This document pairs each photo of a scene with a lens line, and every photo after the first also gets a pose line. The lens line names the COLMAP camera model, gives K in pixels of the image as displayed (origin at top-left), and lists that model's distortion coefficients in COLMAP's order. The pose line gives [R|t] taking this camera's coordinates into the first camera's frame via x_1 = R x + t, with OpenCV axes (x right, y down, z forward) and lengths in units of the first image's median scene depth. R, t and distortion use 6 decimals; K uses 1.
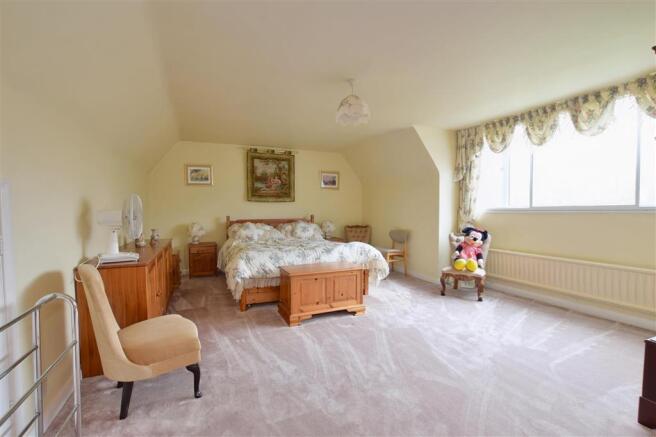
lens RADIAL K [[291.1, 0, 328.4], [0, 291.1, 216.8], [0, 0, 1]] dist [-0.029830, 0.004744]
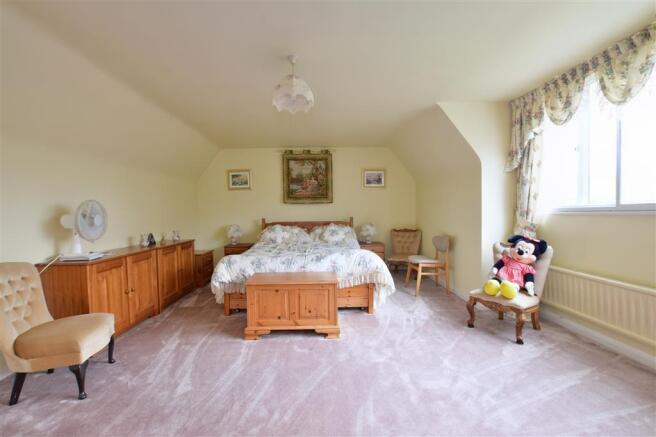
lens RADIAL K [[291.1, 0, 329.7], [0, 291.1, 217.1], [0, 0, 1]] dist [-0.029830, 0.004744]
pose [[0.925647, -0.001242, -0.378386, 0.350375], [0.000189, 0.999996, -0.002818, -0.005971], [0.378388, 0.002537, 0.925644, 0.190655]]
